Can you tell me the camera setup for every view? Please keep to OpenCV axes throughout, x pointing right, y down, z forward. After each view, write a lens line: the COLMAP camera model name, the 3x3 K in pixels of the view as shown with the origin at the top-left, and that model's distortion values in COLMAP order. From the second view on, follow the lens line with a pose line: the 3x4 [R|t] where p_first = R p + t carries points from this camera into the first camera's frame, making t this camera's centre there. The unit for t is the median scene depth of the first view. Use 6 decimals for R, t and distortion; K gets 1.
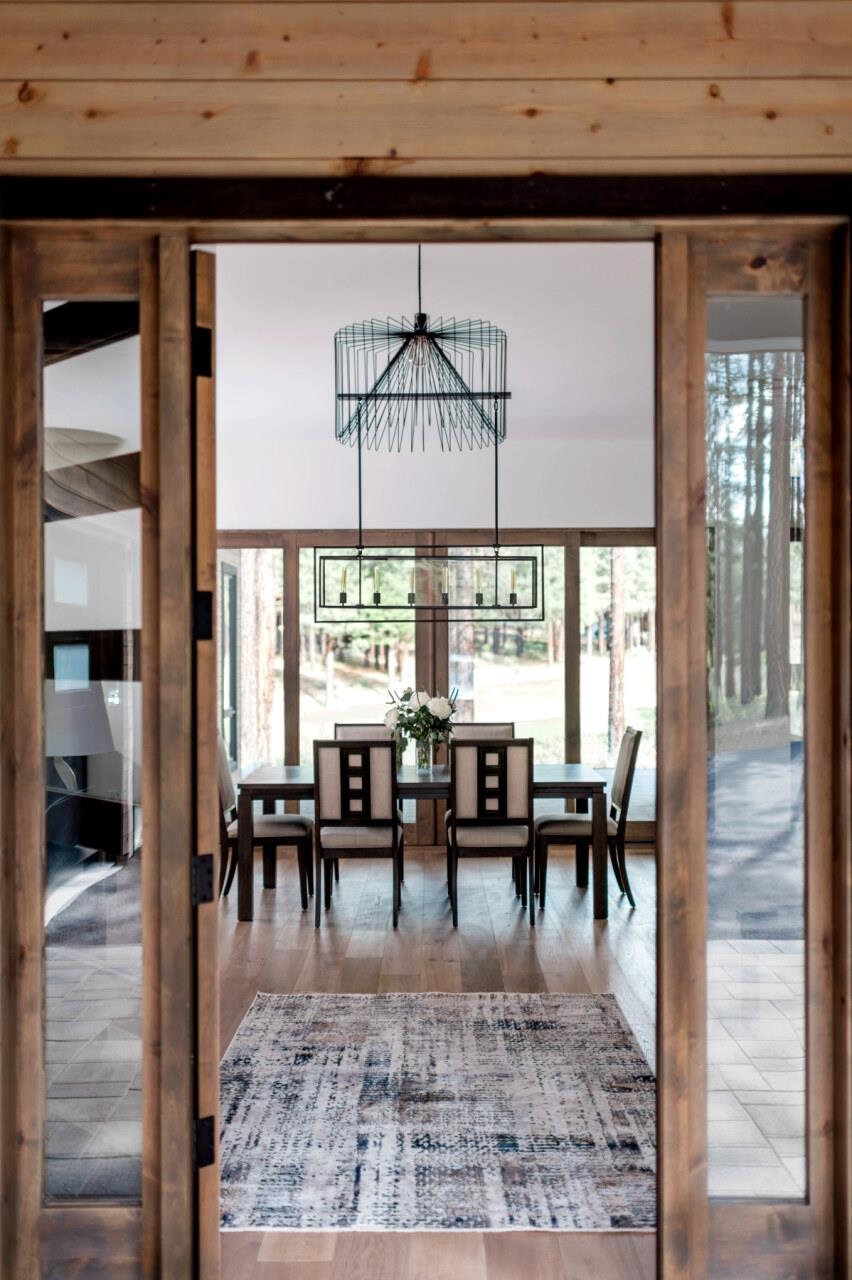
lens RADIAL K [[1300.8, 0, 426.0], [0, 1300.8, 640.0], [0, 0, 1]] dist [0.002952, 0.000656]
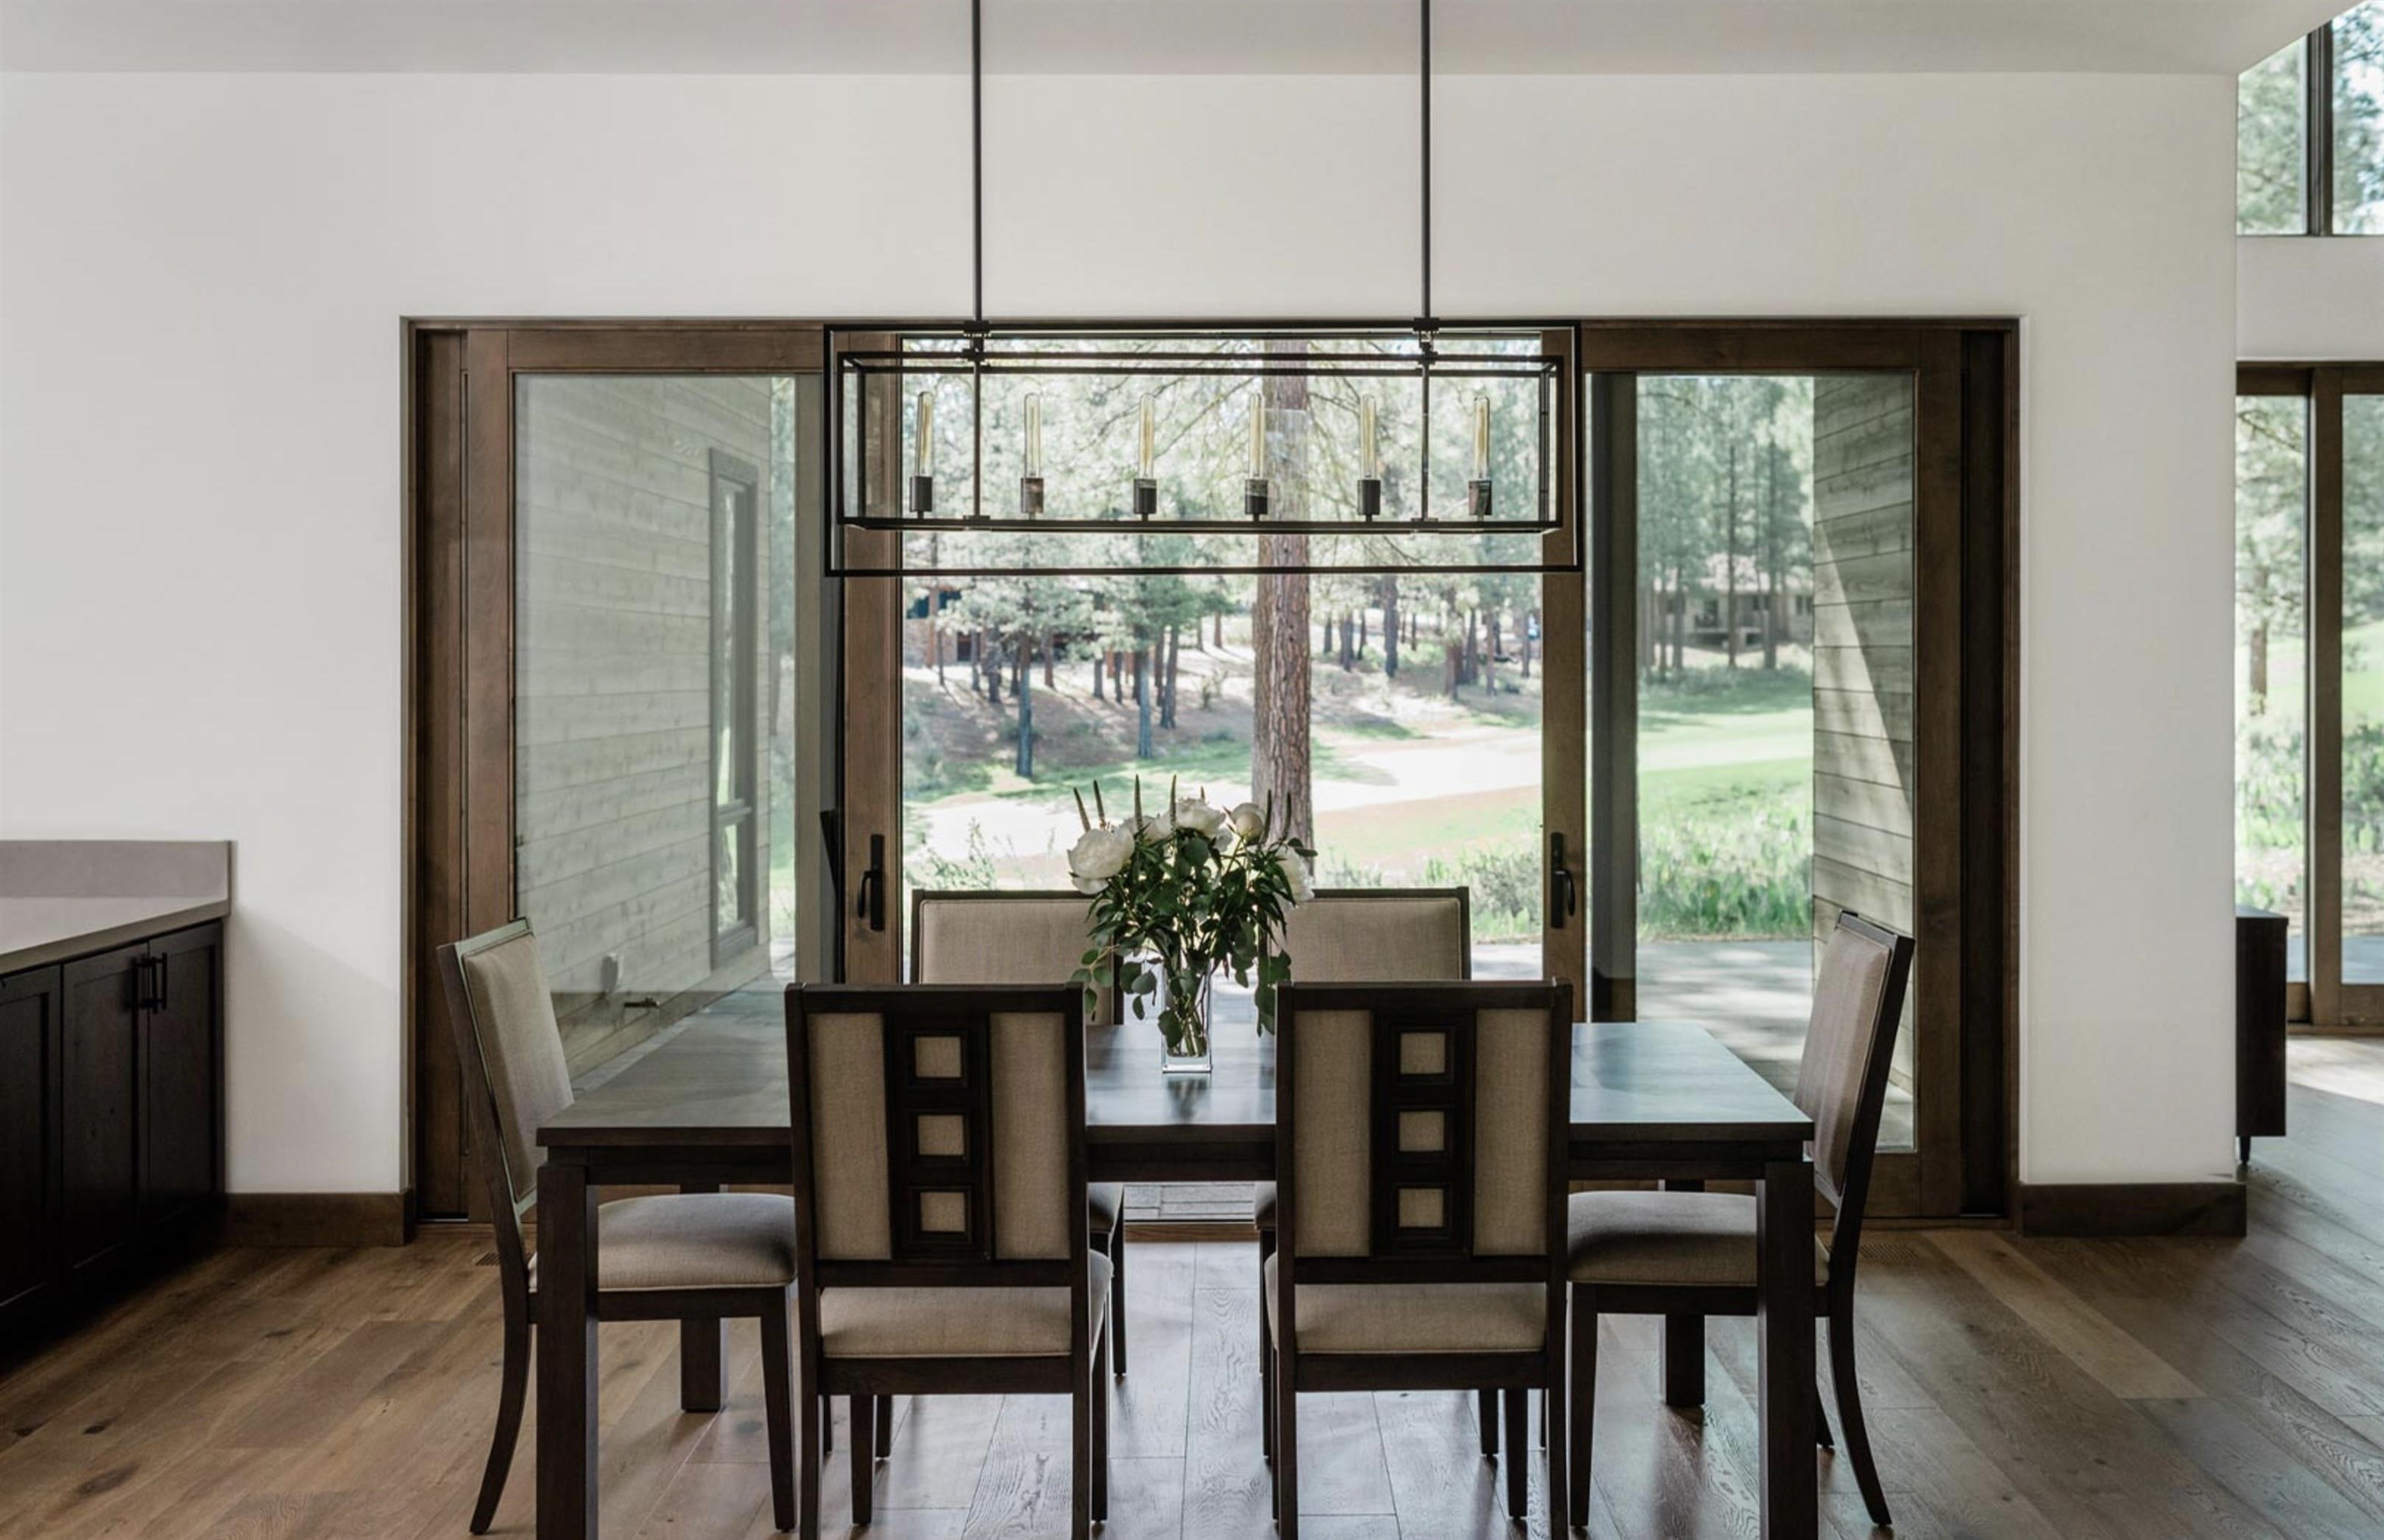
lens RADIAL K [[2495.1, 0, 1199.6], [0, 2495.1, 658.4], [0, 0, 1]] dist [-0.005377, 0.009783]
pose [[0.999989, 0.001928, -0.004186, 0.004133], [-0.001901, 0.999977, 0.006528, 0.002248], [0.004199, -0.006520, 0.999970, 0.452432]]
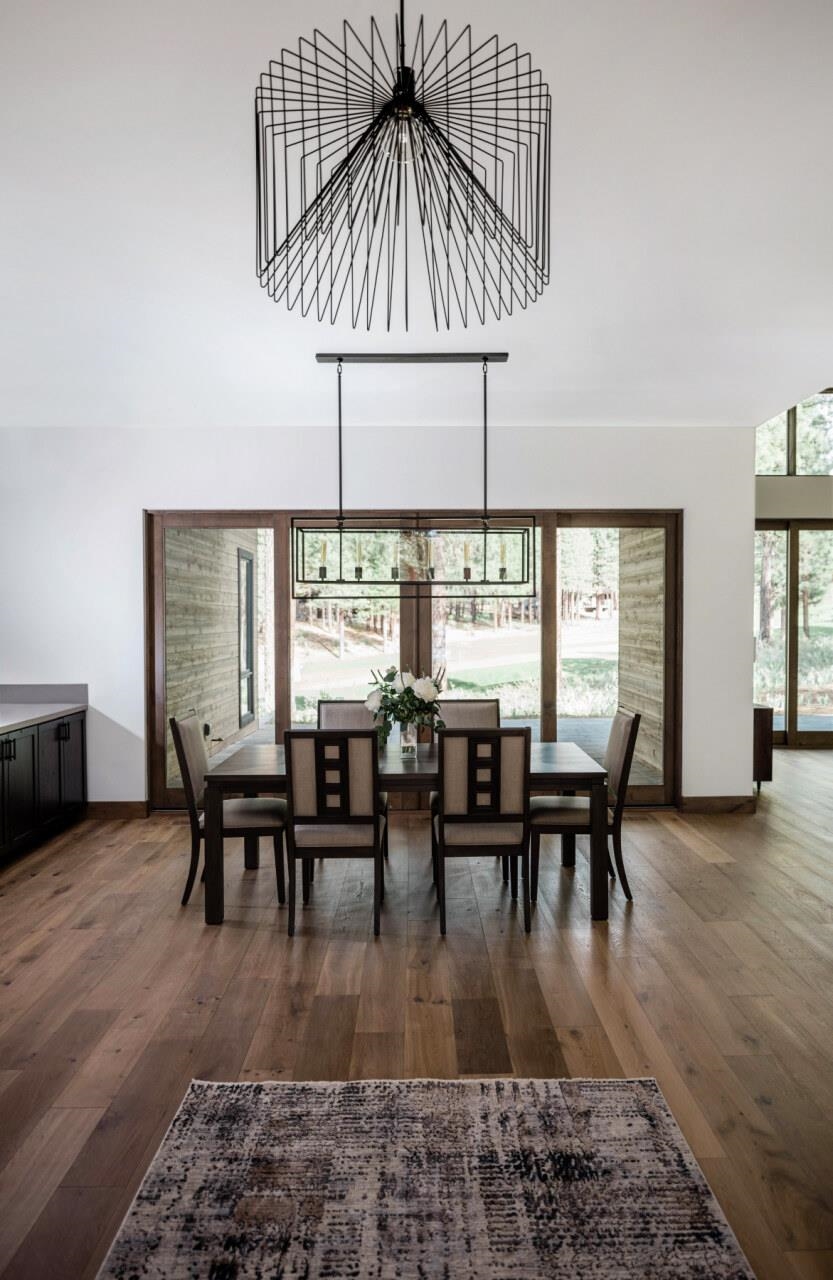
lens RADIAL K [[898.1, 0, 416.5], [0, 898.1, 640.0], [0, 0, 1]] dist [-0.003034, -0.001173]
pose [[0.999967, 0.000211, 0.008091, -0.001116], [-0.000465, 0.999505, 0.031444, -0.004316], [-0.008081, -0.031446, 0.999473, 0.377826]]
